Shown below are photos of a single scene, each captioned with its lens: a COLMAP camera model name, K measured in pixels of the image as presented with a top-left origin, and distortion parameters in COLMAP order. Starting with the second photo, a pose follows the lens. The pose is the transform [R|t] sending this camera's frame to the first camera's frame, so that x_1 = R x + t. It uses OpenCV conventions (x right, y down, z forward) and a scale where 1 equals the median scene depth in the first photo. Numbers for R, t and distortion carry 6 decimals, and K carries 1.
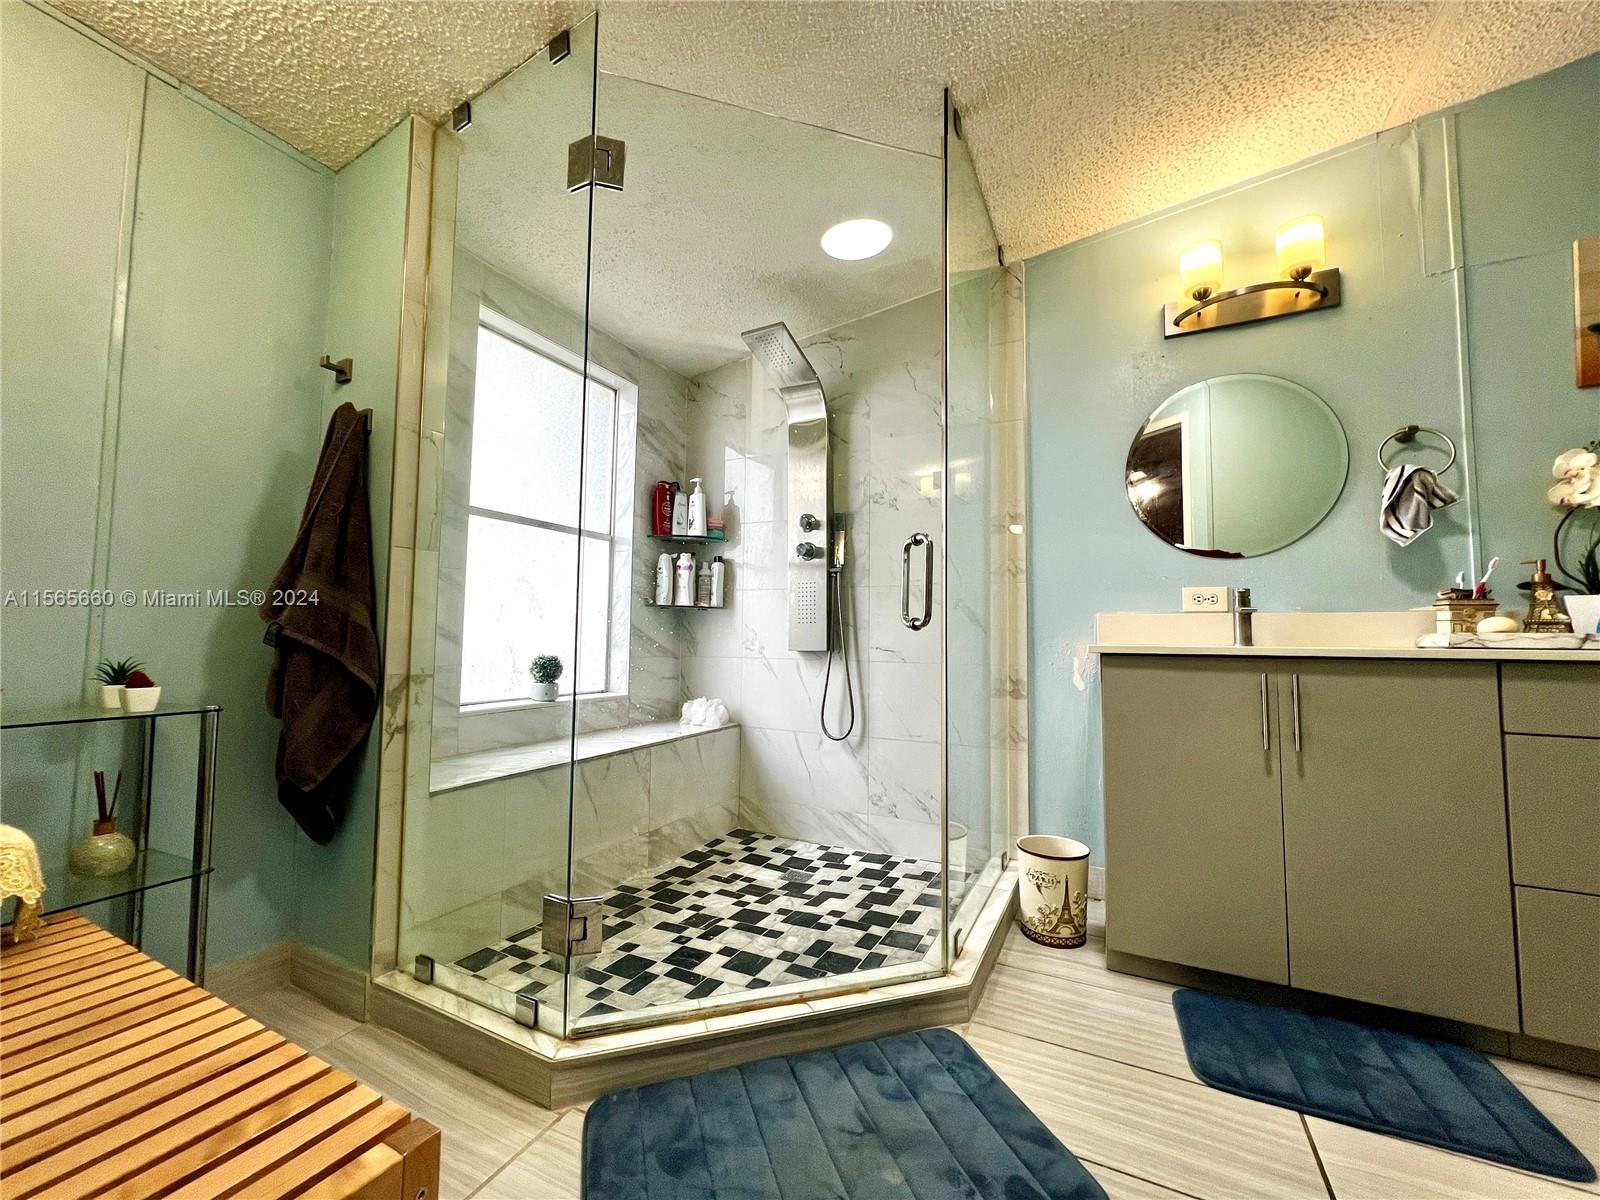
lens RADIAL K [[636.4, 0, 796.3], [0, 636.4, 594.9], [0, 0, 1]] dist [-0.002632, -0.000109]
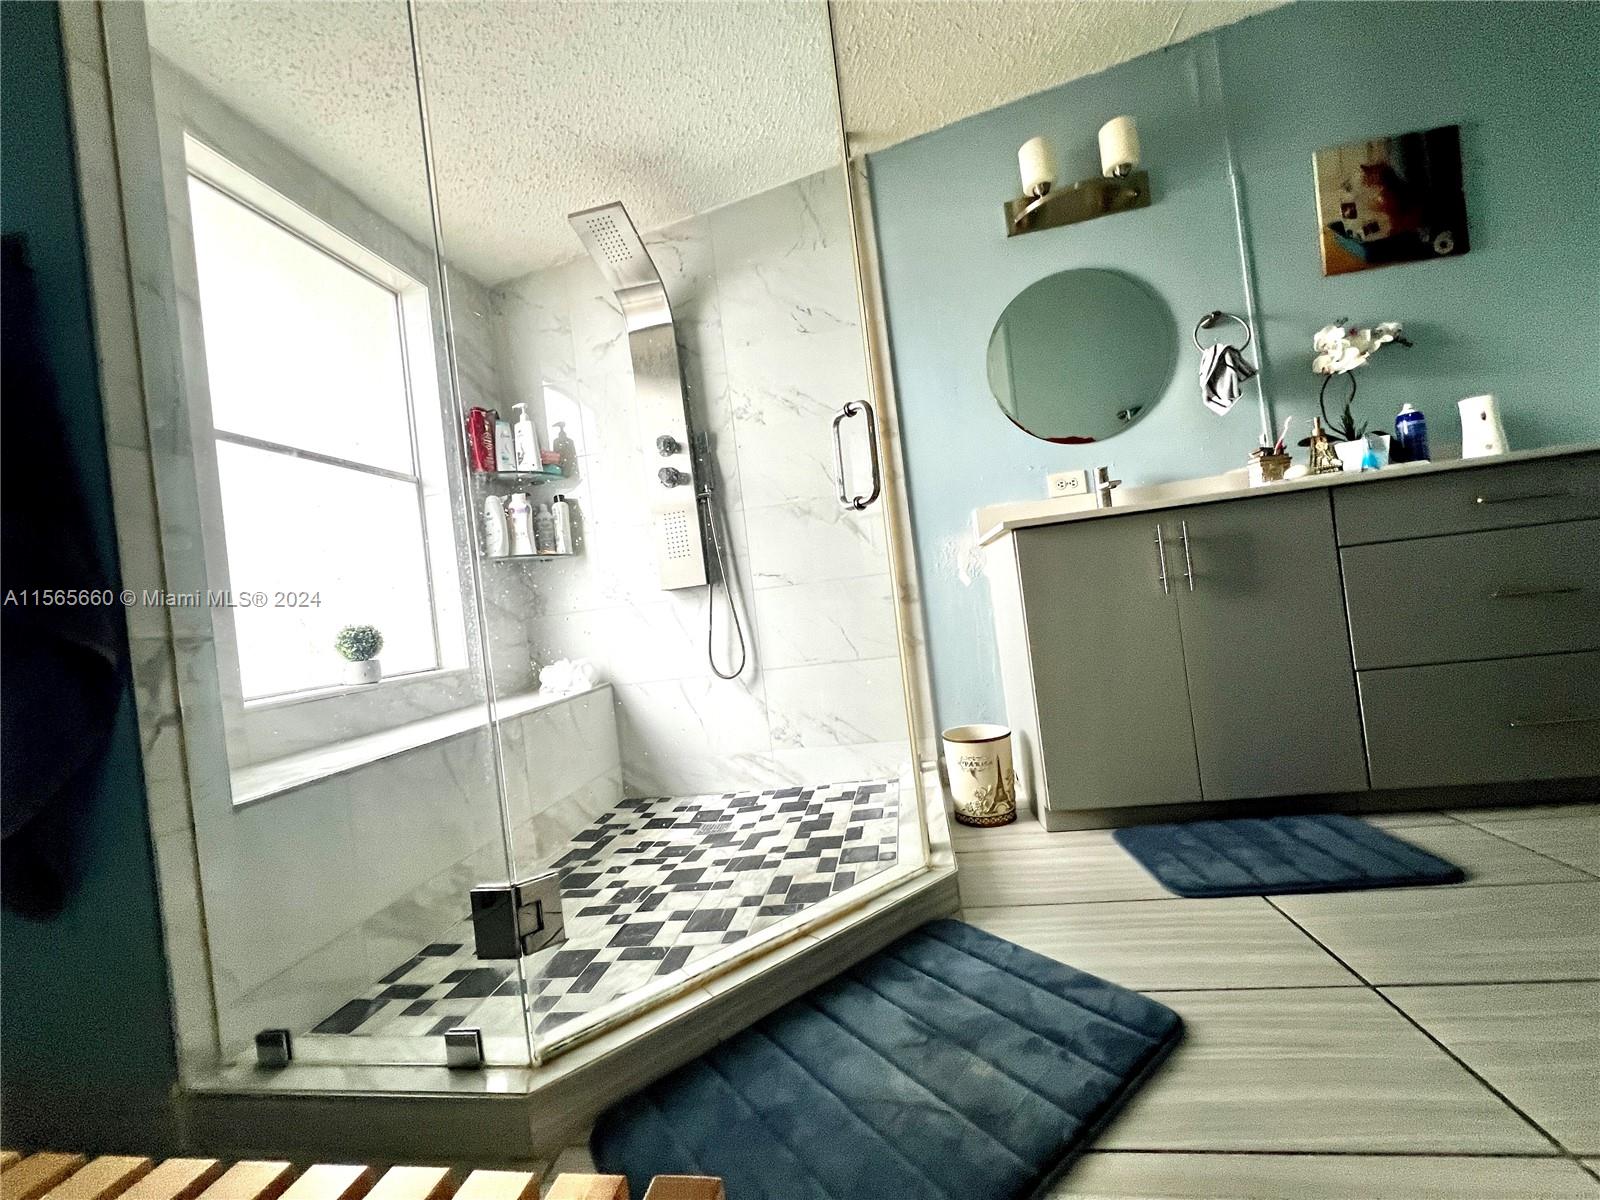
lens RADIAL K [[636.4, 0, 796.3], [0, 636.4, 594.9], [0, 0, 1]] dist [-0.002632, -0.000109]
pose [[0.944554, -0.120632, 0.305395, -0.136817], [0.109230, 0.992537, 0.054221, 0.084241], [-0.309656, -0.017856, 0.950681, 0.119479]]
